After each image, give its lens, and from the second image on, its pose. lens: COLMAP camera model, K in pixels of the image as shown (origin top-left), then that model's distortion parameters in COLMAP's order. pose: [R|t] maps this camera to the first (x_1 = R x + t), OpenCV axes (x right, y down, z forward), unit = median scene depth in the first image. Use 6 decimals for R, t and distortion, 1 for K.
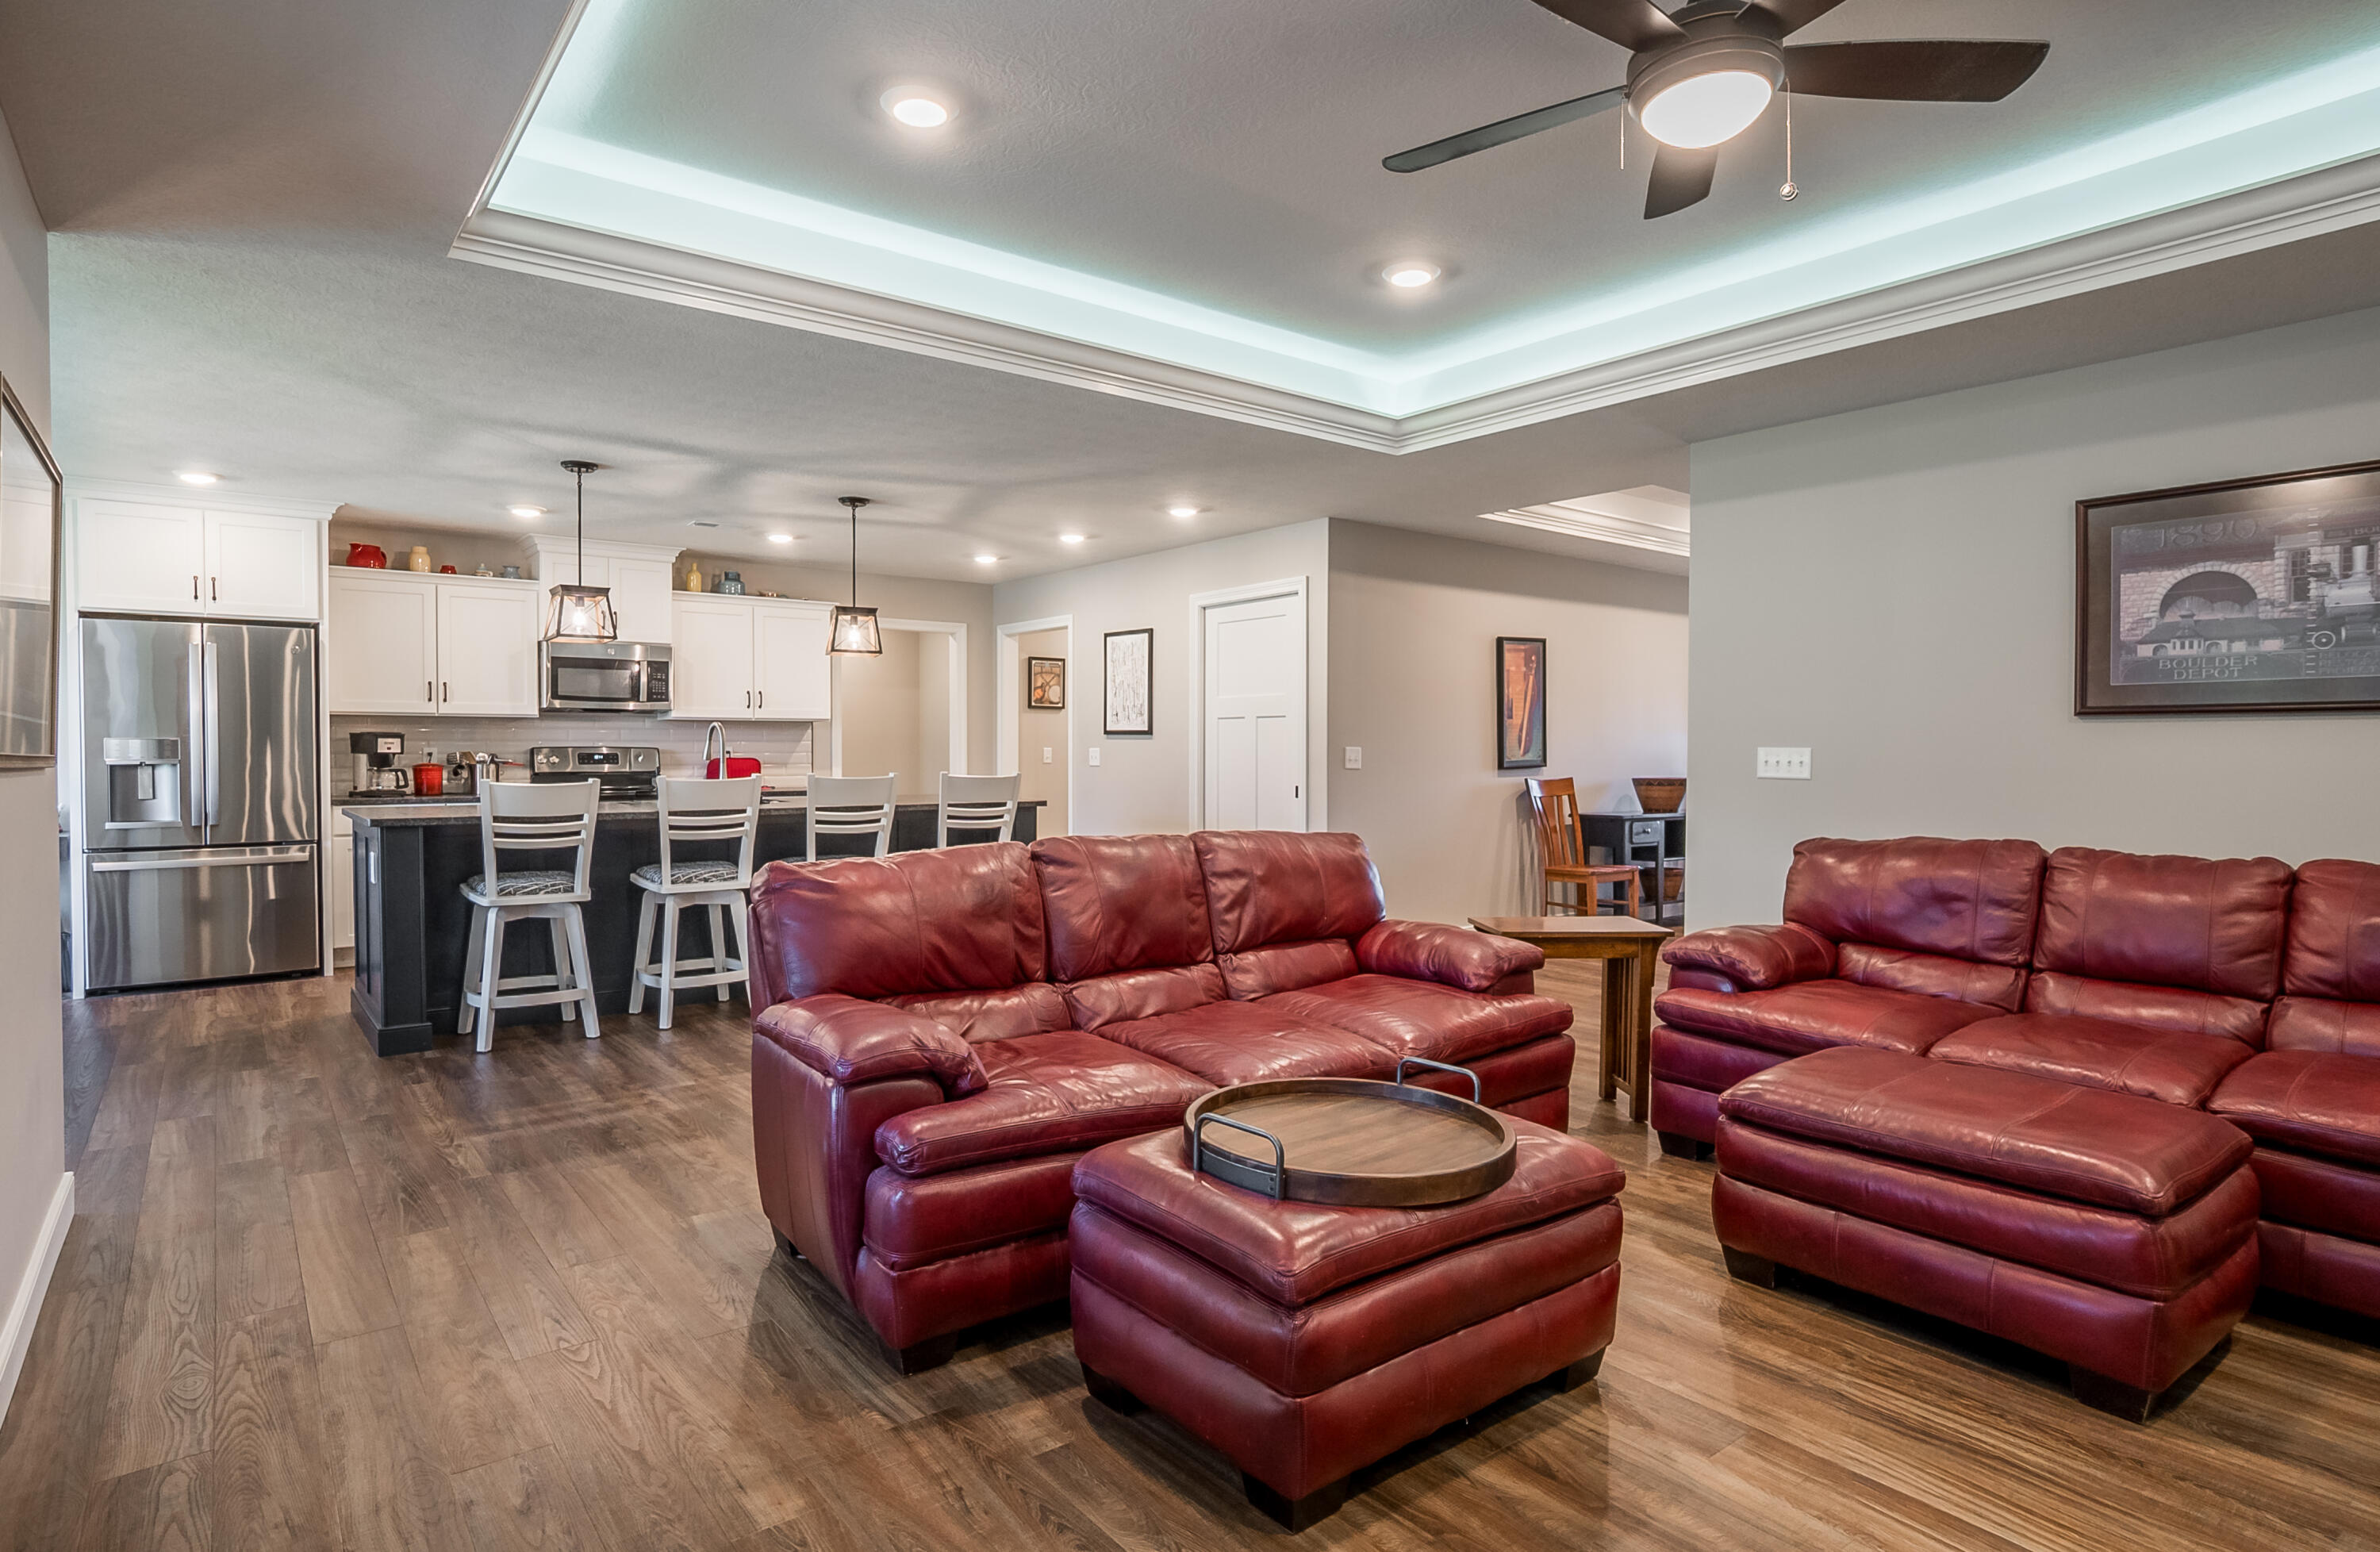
lens RADIAL K [[1258.7, 0, 1173.7], [0, 1258.7, 766.8], [0, 0, 1]] dist [-0.025609, -0.000036]
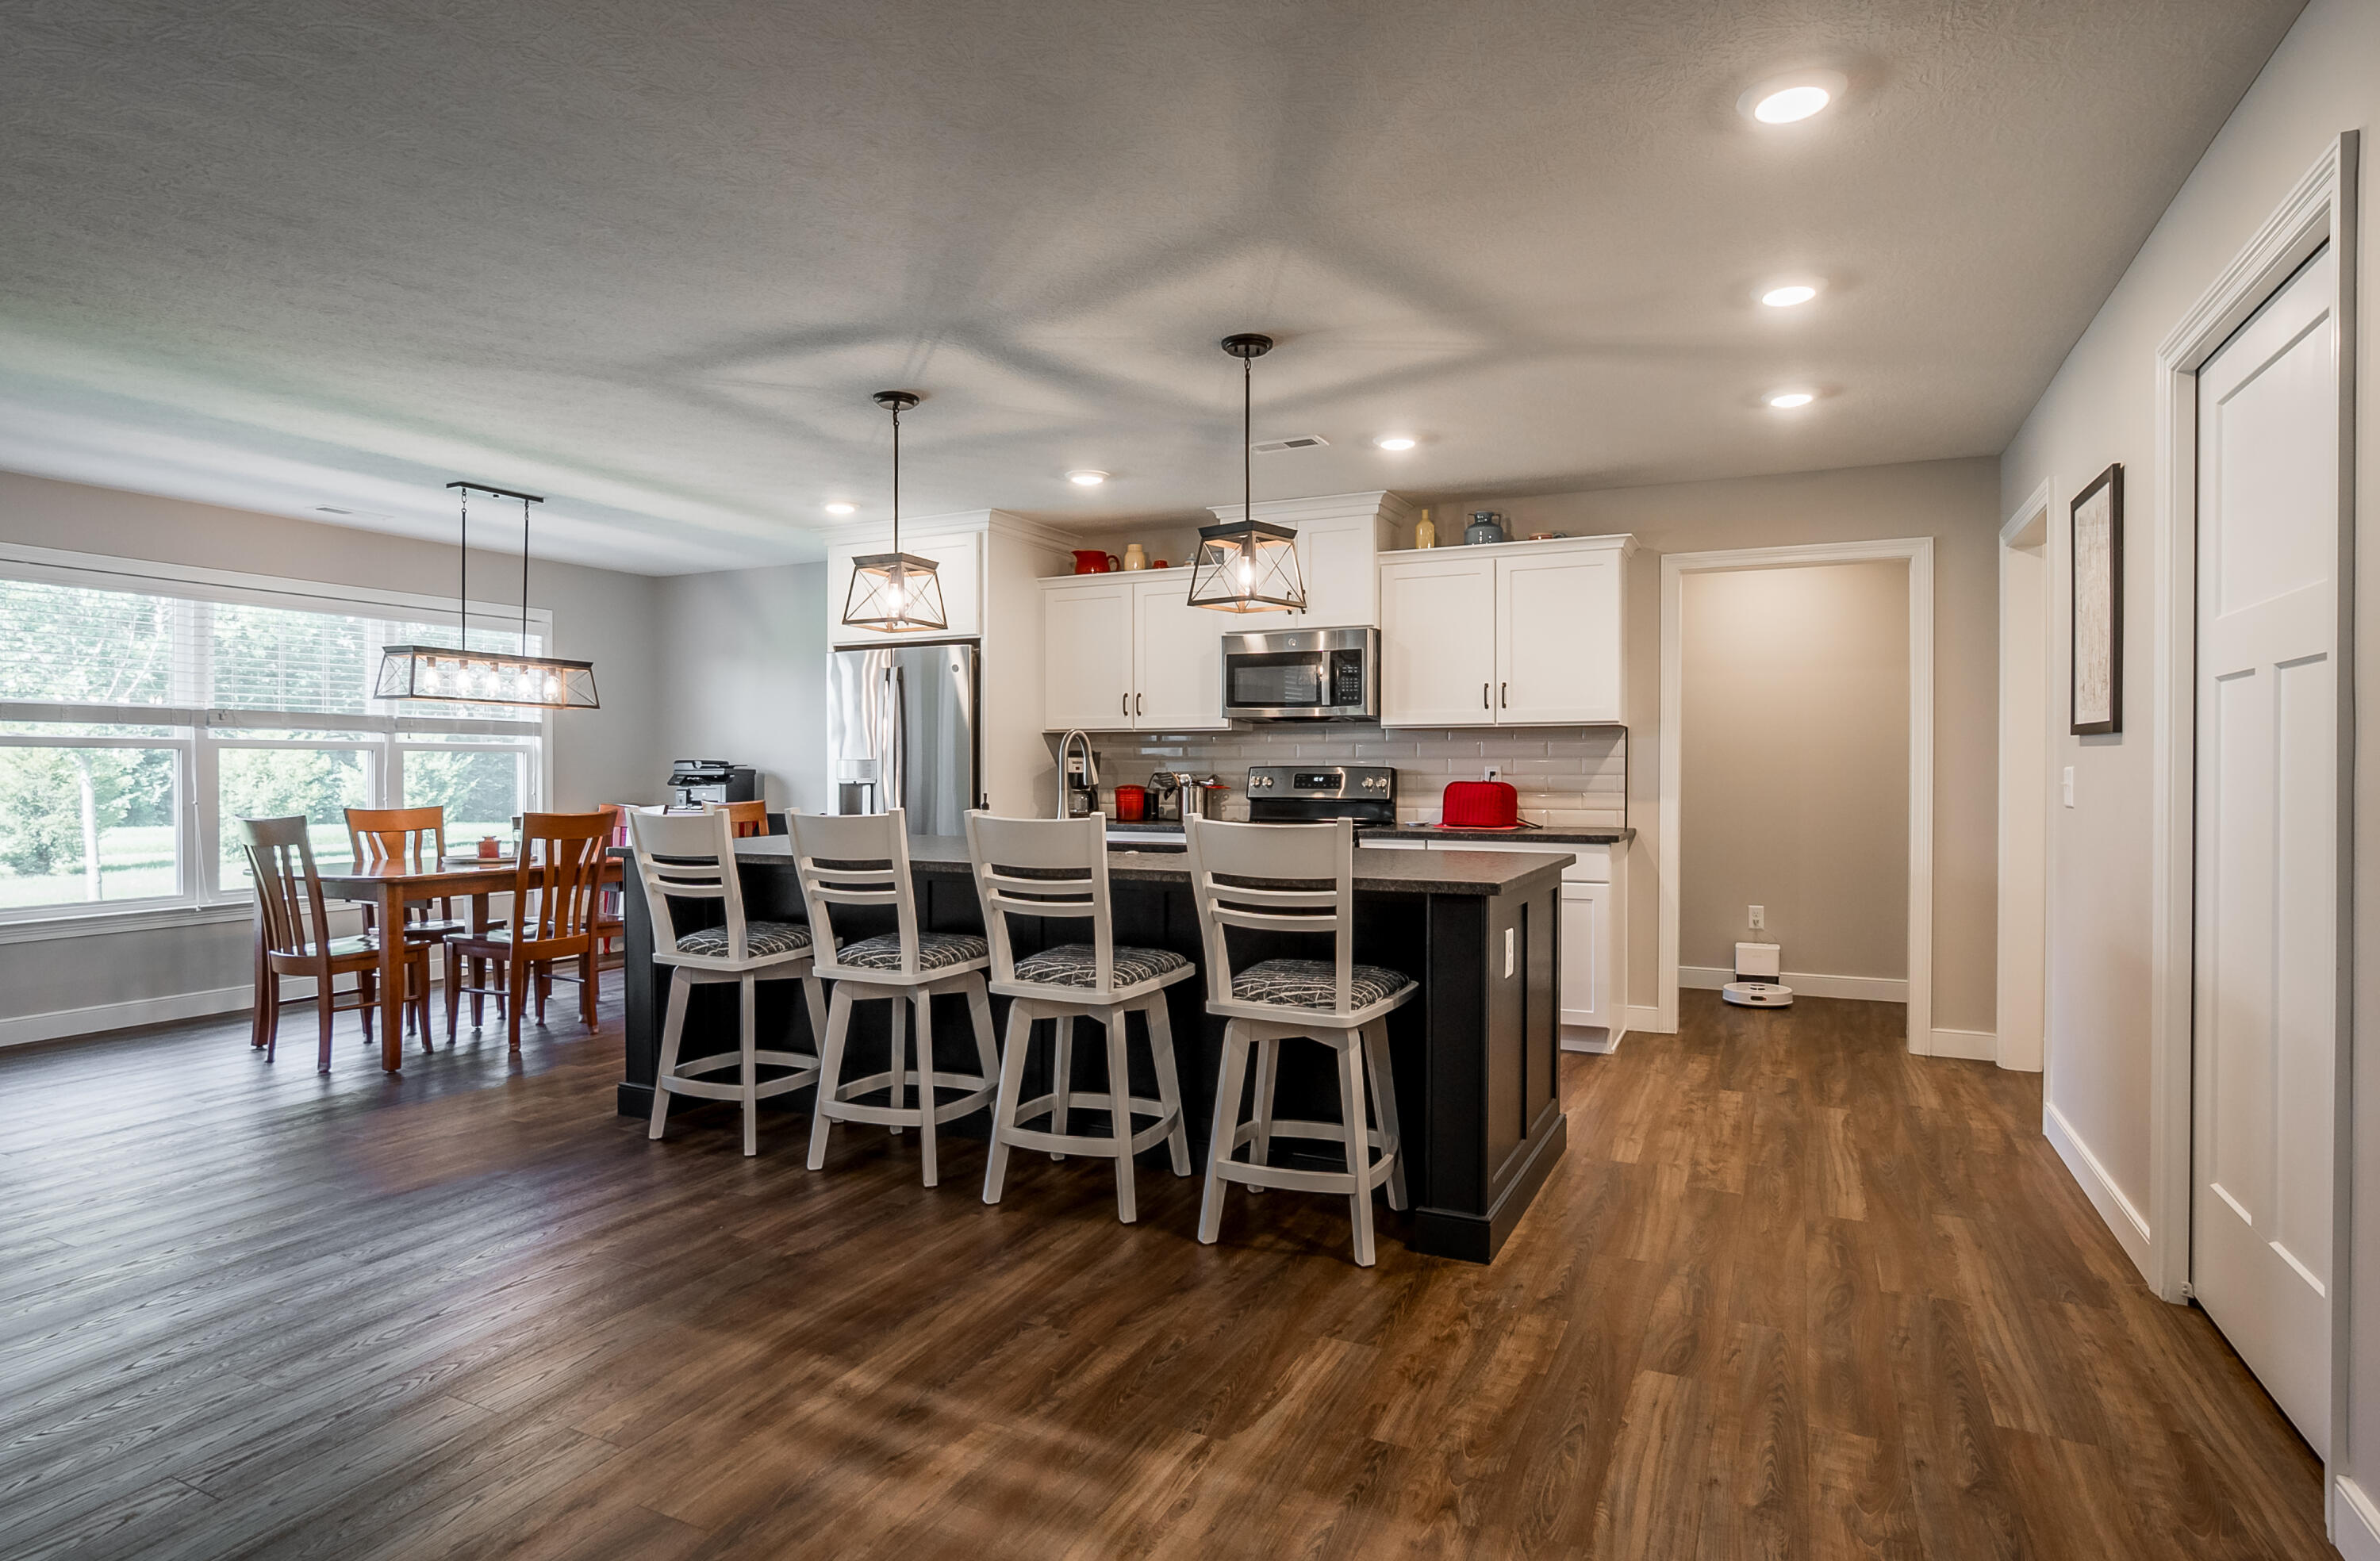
lens RADIAL K [[1258.5, 0, 1173.7], [0, 1258.5, 771.3], [0, 0, 1]] dist [-0.025609, -0.000036]
pose [[0.449262, 0.001002, -0.893399, 0.204509], [-0.011379, 0.999925, -0.004600, -0.008153], [0.893327, 0.012233, 0.449240, 0.572520]]
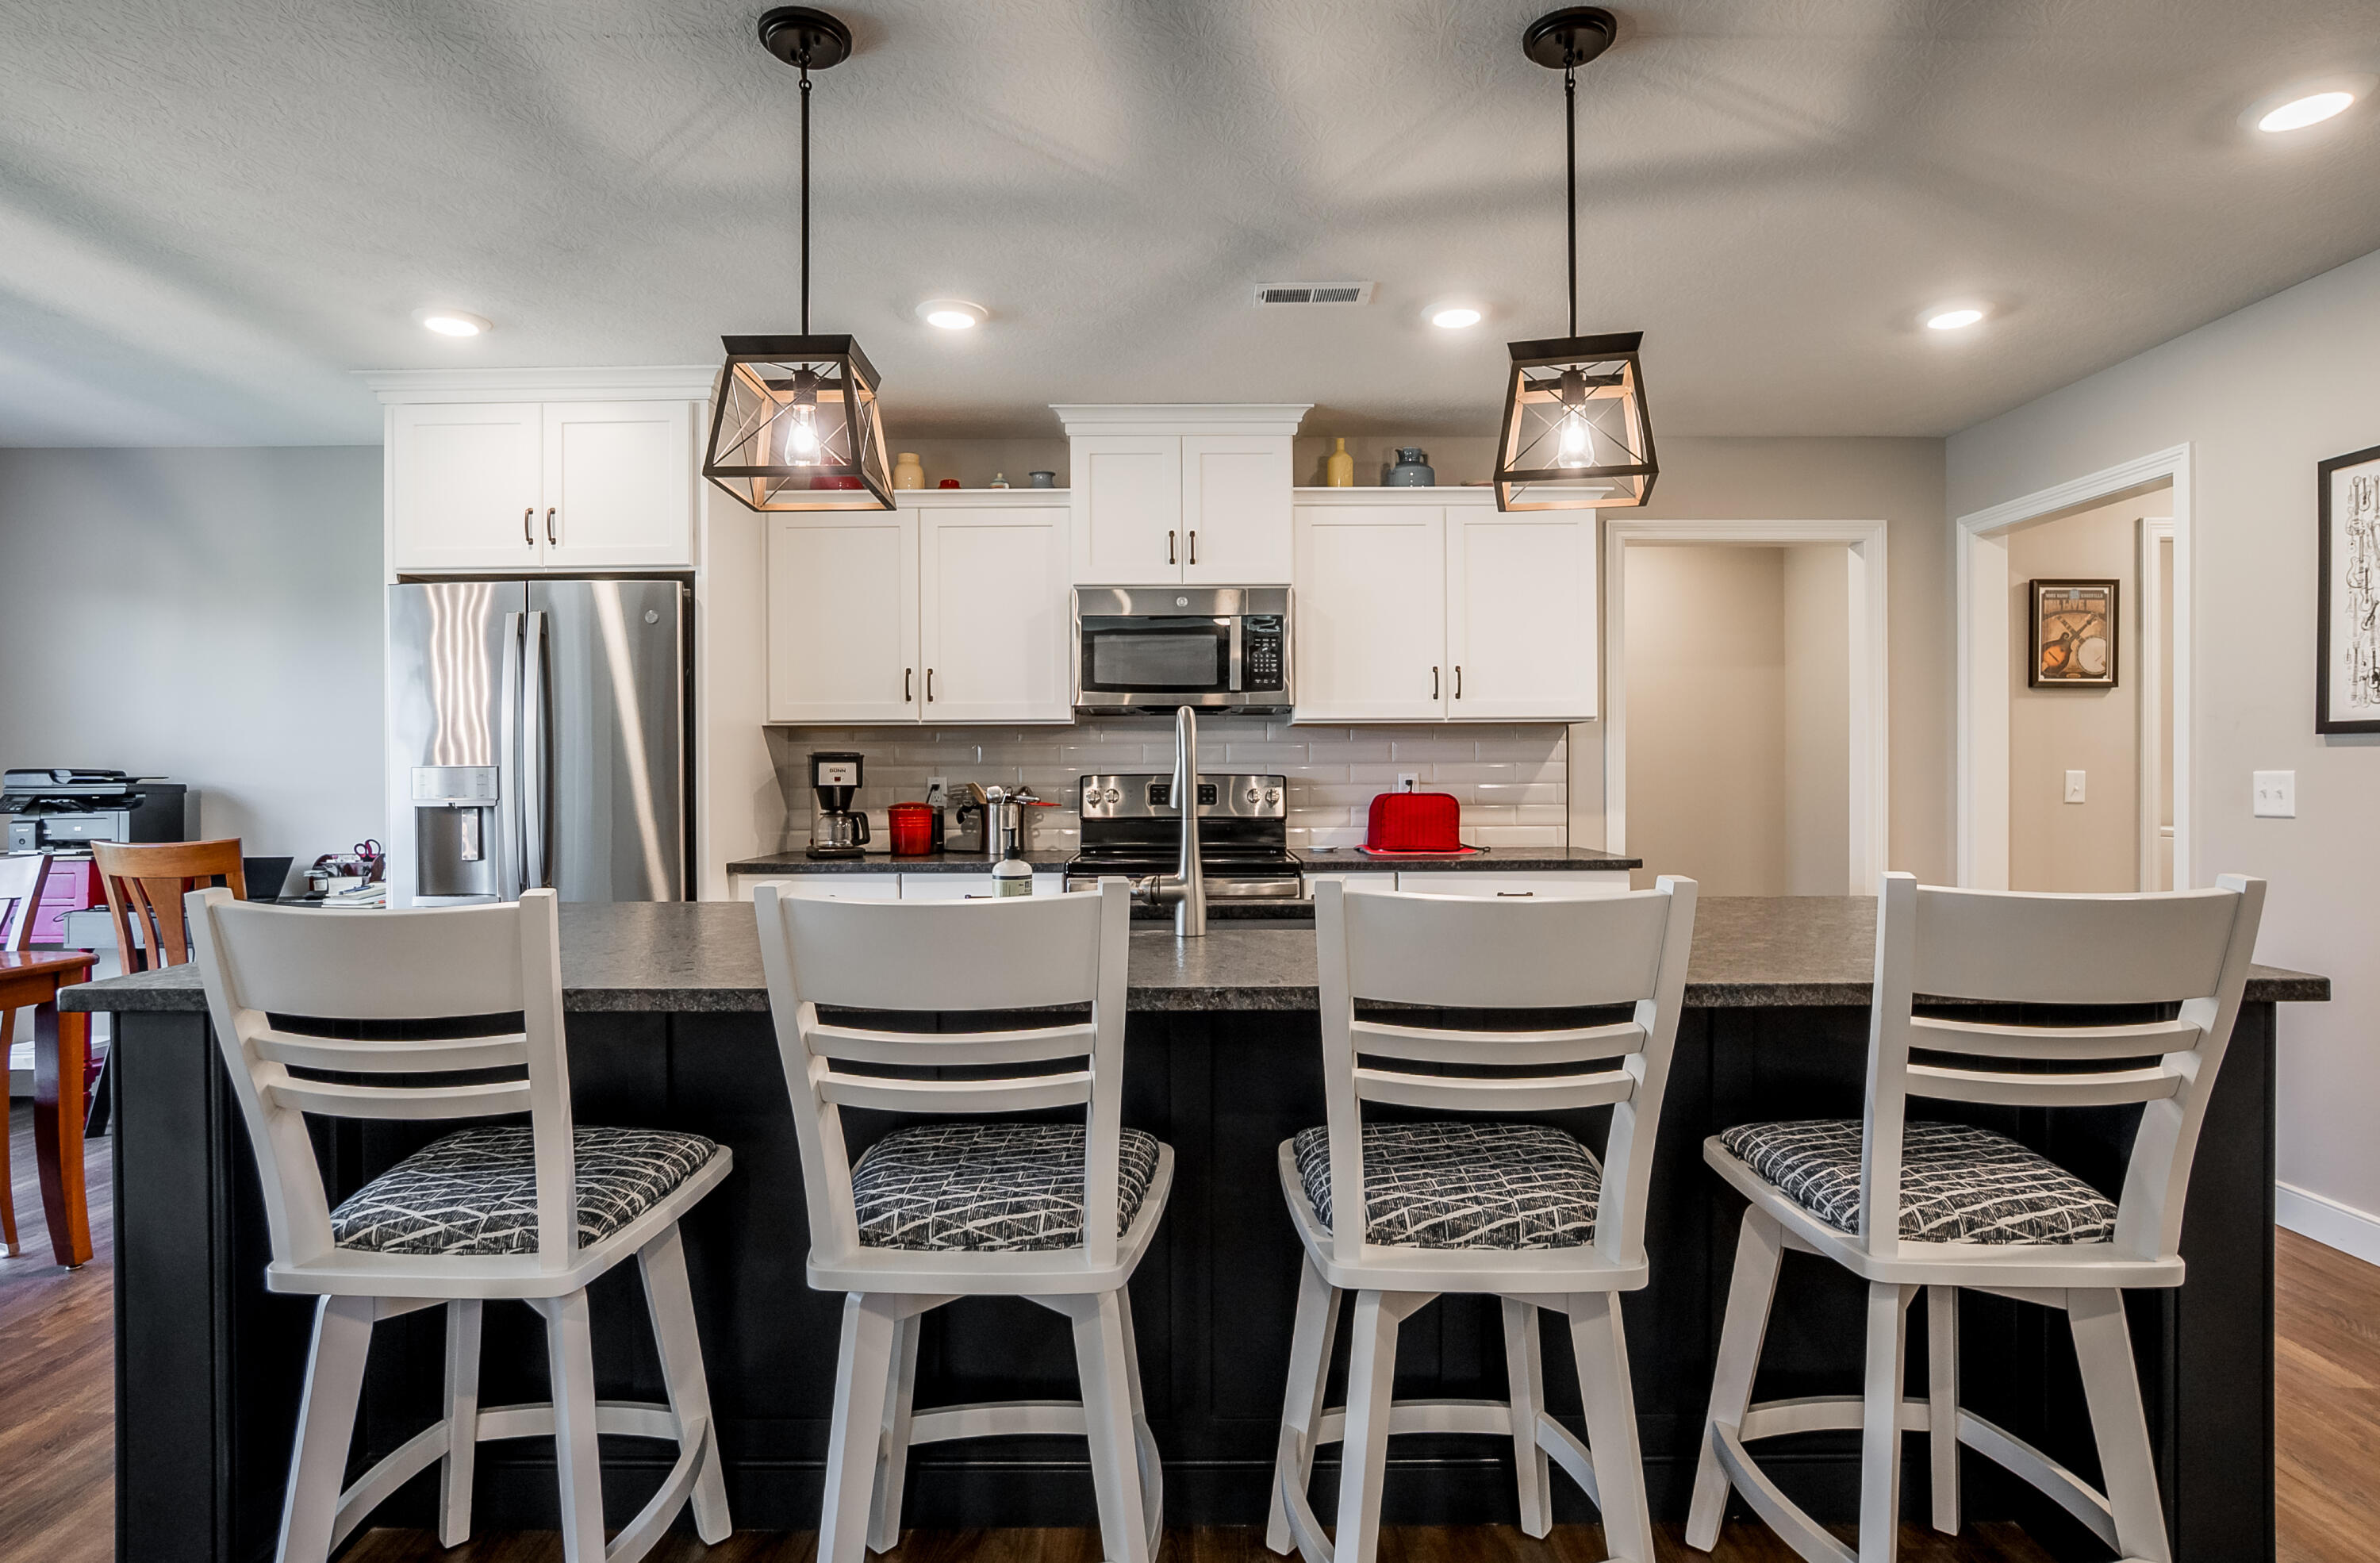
lens RADIAL K [[1248.2, 0, 1190.1], [0, 1248.2, 788.0], [0, 0, 1]] dist [-0.040425, 0.022937]
pose [[0.797841, 0.000944, -0.602868, -0.110991], [-0.002193, 0.999997, -0.001337, -0.008898], [0.602864, 0.002388, 0.797840, 0.547385]]
